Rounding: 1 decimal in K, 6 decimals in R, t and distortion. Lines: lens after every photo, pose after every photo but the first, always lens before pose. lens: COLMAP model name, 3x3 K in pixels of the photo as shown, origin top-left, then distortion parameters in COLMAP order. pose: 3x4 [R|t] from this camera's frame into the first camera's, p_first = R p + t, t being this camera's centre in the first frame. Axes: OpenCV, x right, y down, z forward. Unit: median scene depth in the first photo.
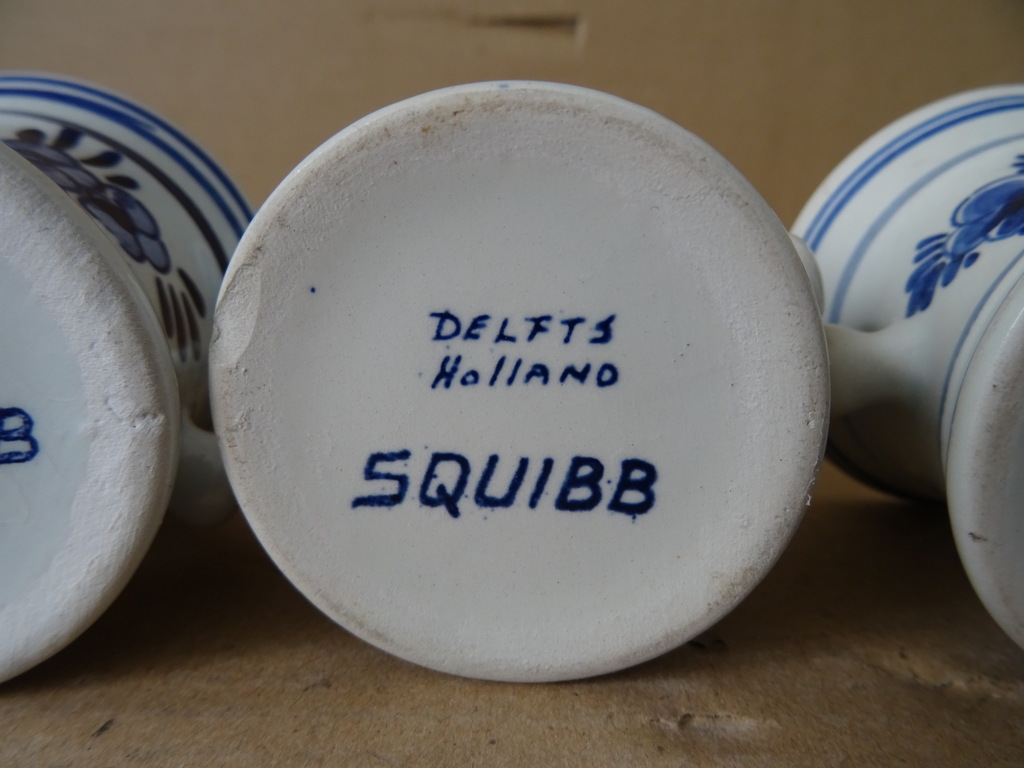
lens RADIAL K [[724.5, 0, 514.5], [0, 724.5, 387.9], [0, 0, 1]] dist [0.017085, -0.043884]
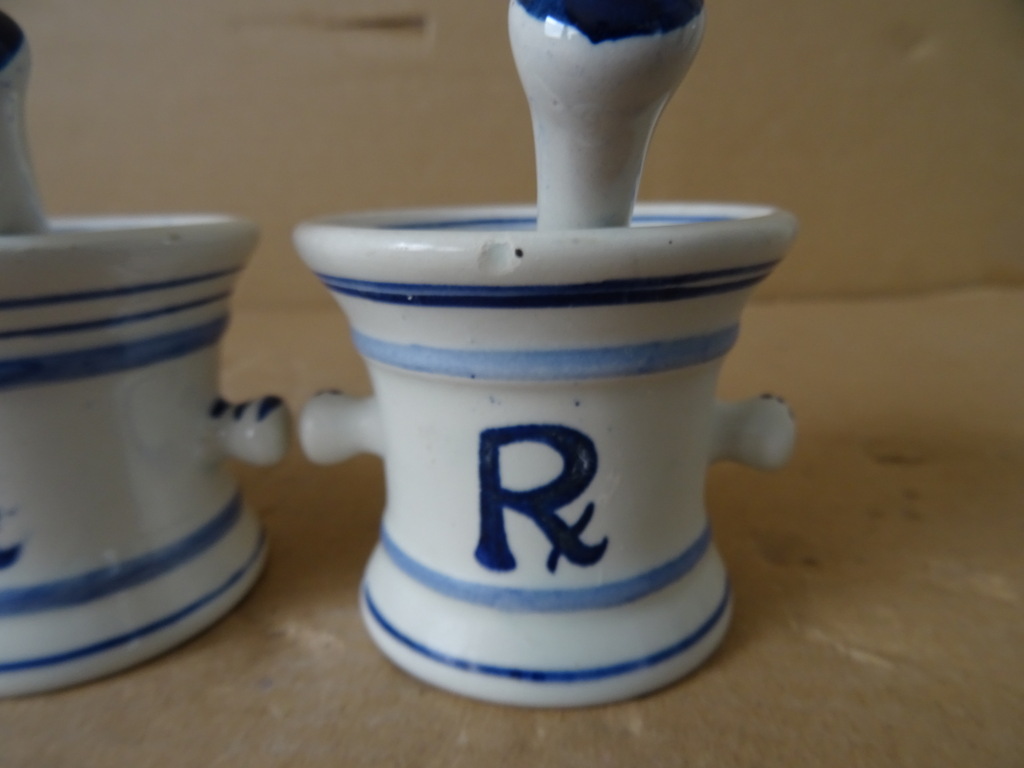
lens RADIAL K [[724.5, 0, 515.7], [0, 724.5, 390.3], [0, 0, 1]] dist [0.017085, -0.043884]
pose [[0.996957, -0.009184, -0.077415, 1.306404], [0.014271, 0.997756, 0.065416, -0.153087], [0.076640, -0.066322, 0.994851, -0.354967]]
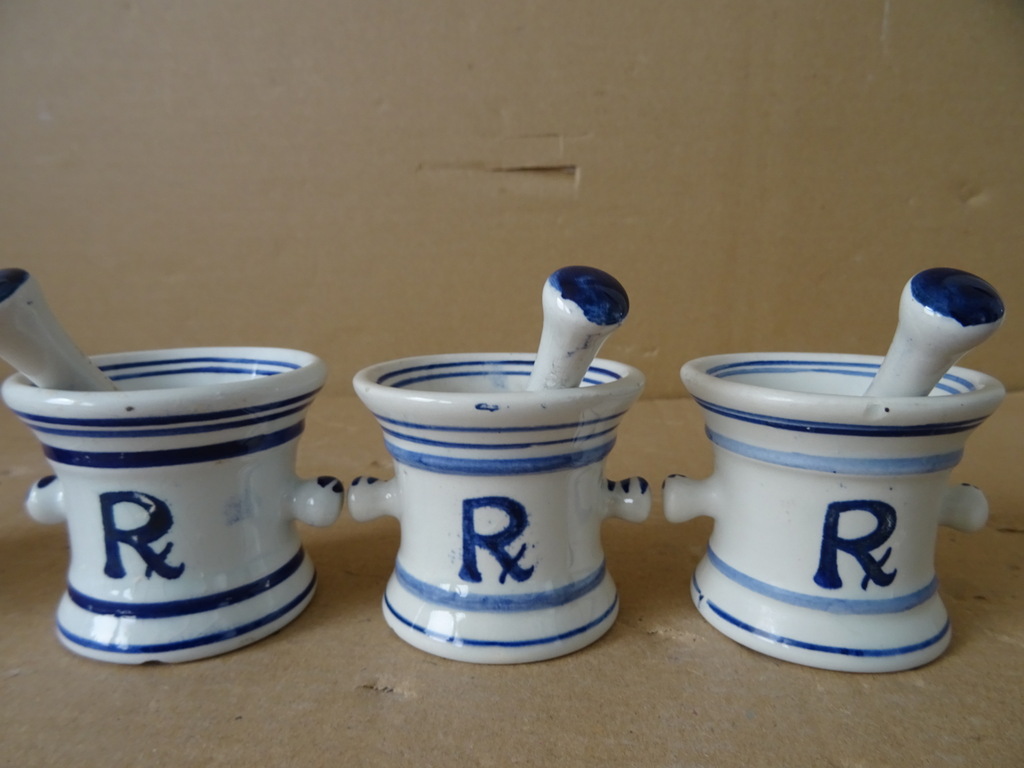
lens RADIAL K [[724.5, 0, 516.1], [0, 724.5, 387.2], [0, 0, 1]] dist [0.017085, -0.043884]
pose [[0.996409, 0.005939, -0.084460, 0.414081], [-0.009114, 0.999264, -0.037259, -0.256825], [0.084176, 0.037895, 0.995730, -1.347658]]
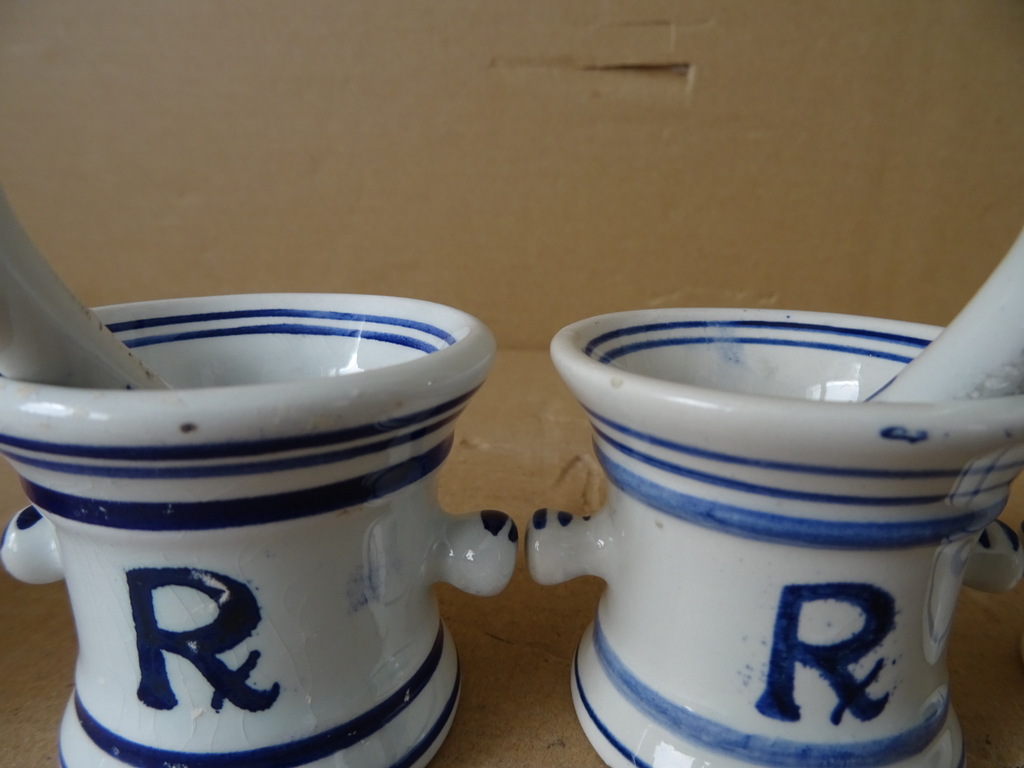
lens RADIAL K [[724.5, 0, 509.4], [0, 724.5, 385.5], [0, 0, 1]] dist [0.017085, -0.043884]
pose [[0.995618, 0.027067, -0.089513, -0.287016], [-0.023081, 0.998708, 0.045274, -0.374466], [0.090623, -0.043009, 0.994956, -0.397053]]
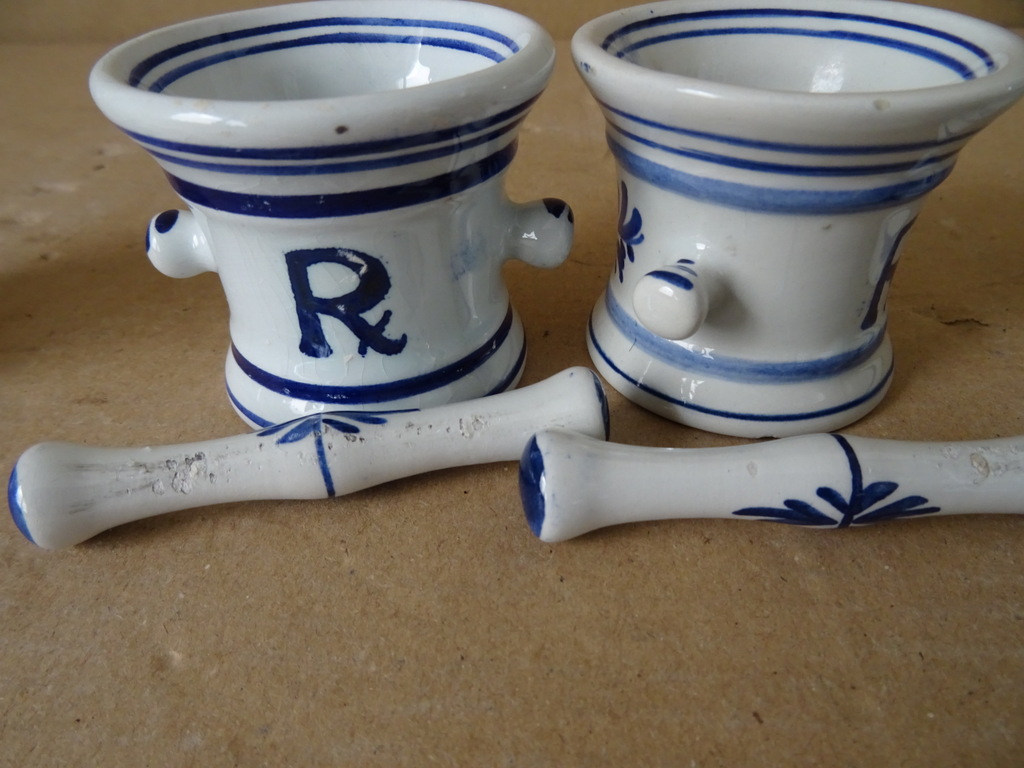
lens RADIAL K [[724.5, 0, 515.9], [0, 724.5, 382.9], [0, 0, 1]] dist [0.017085, -0.043884]
pose [[0.997906, 0.007249, -0.064275, -0.442795], [0.020143, 0.909458, 0.415308, -0.378952], [0.061466, -0.415733, 0.907407, -0.796381]]
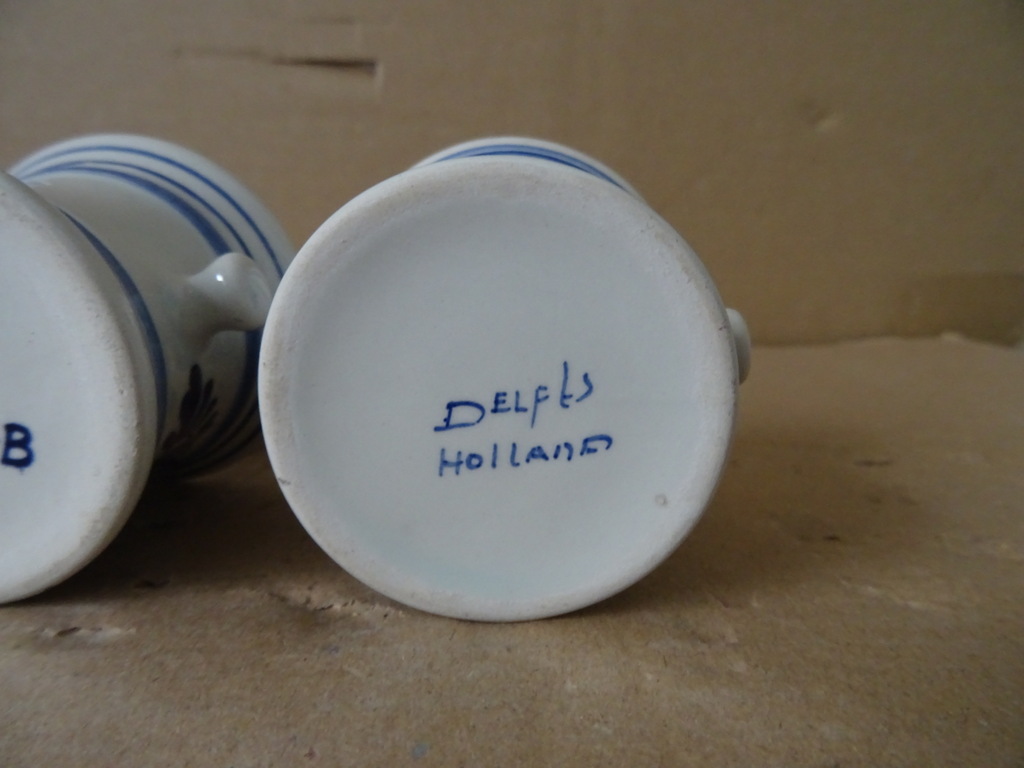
lens RADIAL K [[724.5, 0, 514.0], [0, 724.5, 387.9], [0, 0, 1]] dist [0.017085, -0.043884]
pose [[0.997290, -0.000448, 0.073568, 0.939967], [0.003220, 0.999289, -0.037571, 0.085505], [-0.073499, 0.037707, 0.996582, -0.339784]]
